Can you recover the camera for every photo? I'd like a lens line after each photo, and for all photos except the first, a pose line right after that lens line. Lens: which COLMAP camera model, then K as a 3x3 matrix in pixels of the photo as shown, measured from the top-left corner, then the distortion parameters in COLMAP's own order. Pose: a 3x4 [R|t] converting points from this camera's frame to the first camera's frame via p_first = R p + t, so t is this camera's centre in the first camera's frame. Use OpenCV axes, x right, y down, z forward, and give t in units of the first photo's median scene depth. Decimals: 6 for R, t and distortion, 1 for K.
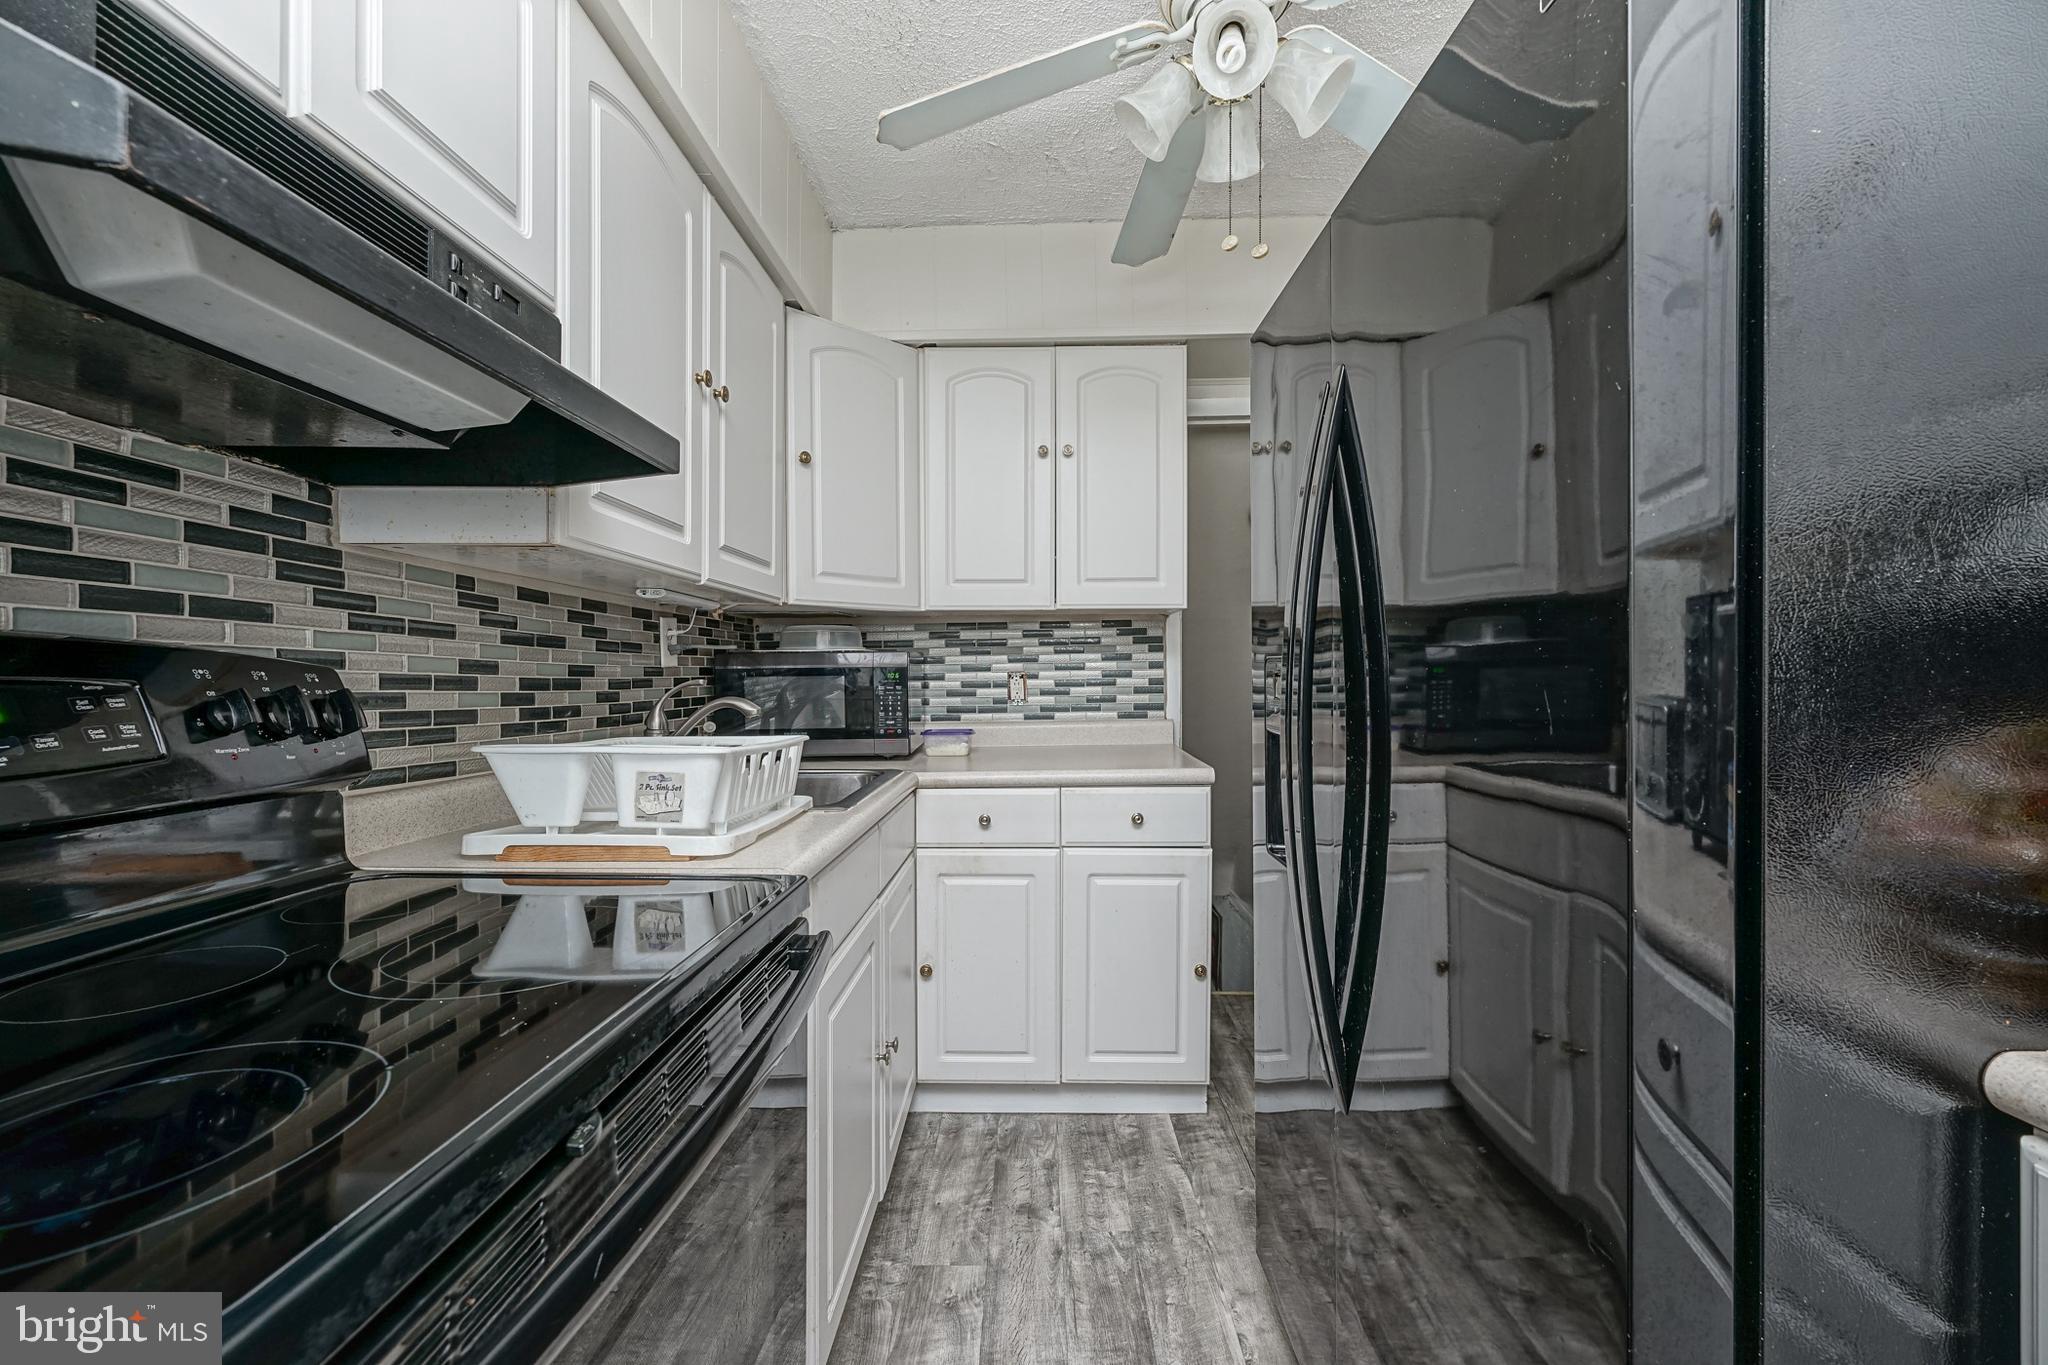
lens RADIAL K [[800.4, 0, 1032.0], [0, 800.4, 674.7], [0, 0, 1]] dist [-0.000334, -0.000106]
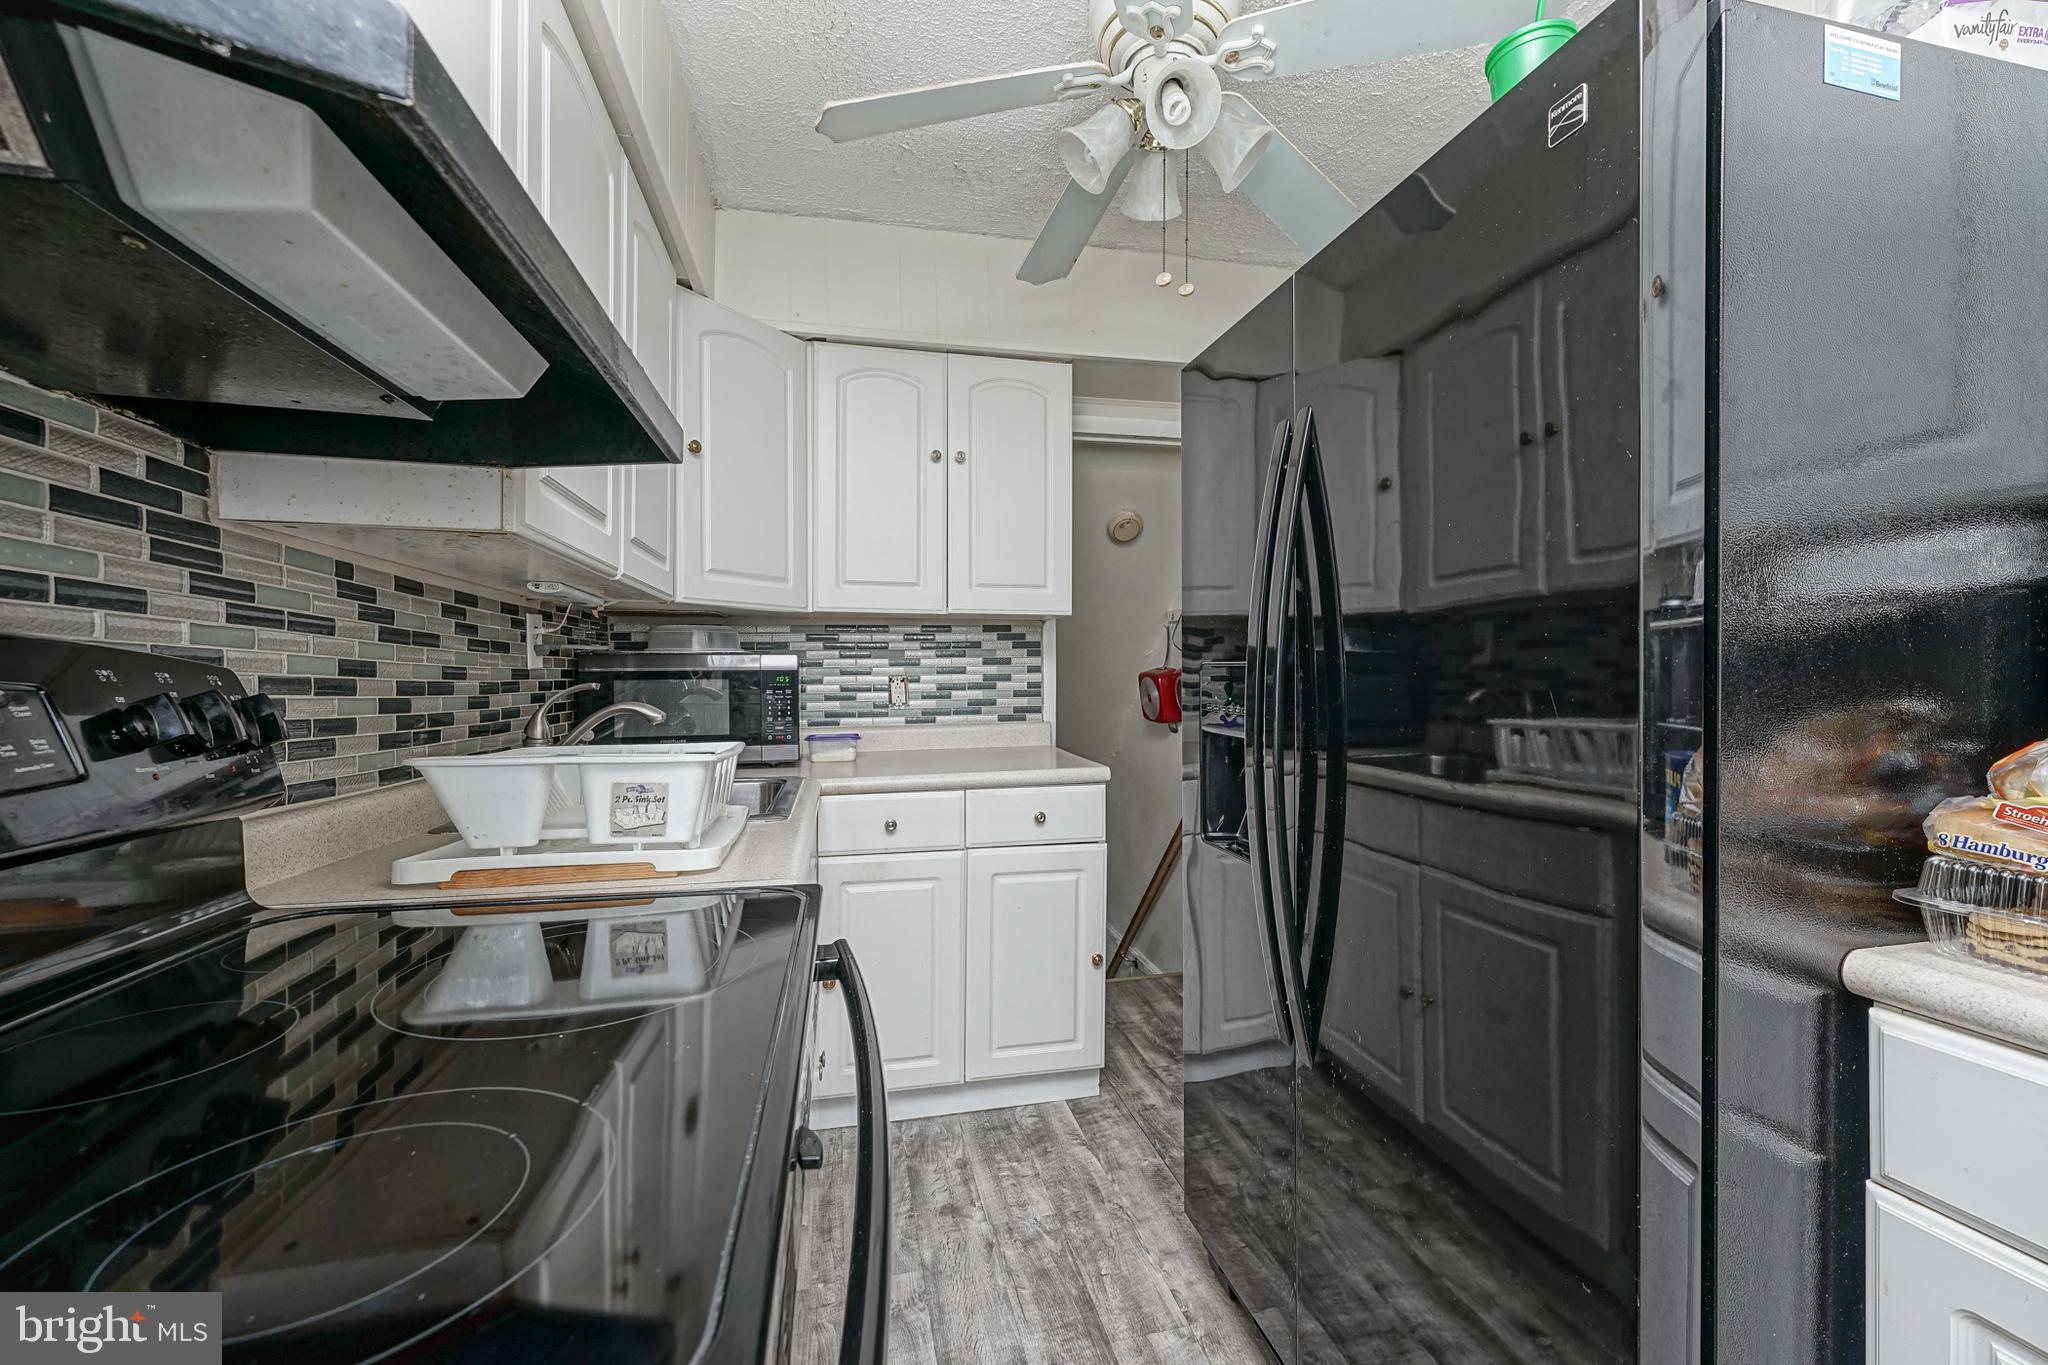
lens RADIAL K [[800.4, 0, 1032.0], [0, 800.4, 674.7], [0, 0, 1]] dist [-0.000334, -0.000106]
pose [[0.971352, 0.002955, 0.237629, -0.155929], [-0.001805, 0.999986, -0.005056, 0.000294], [-0.237640, 0.004482, 0.971343, -0.005369]]
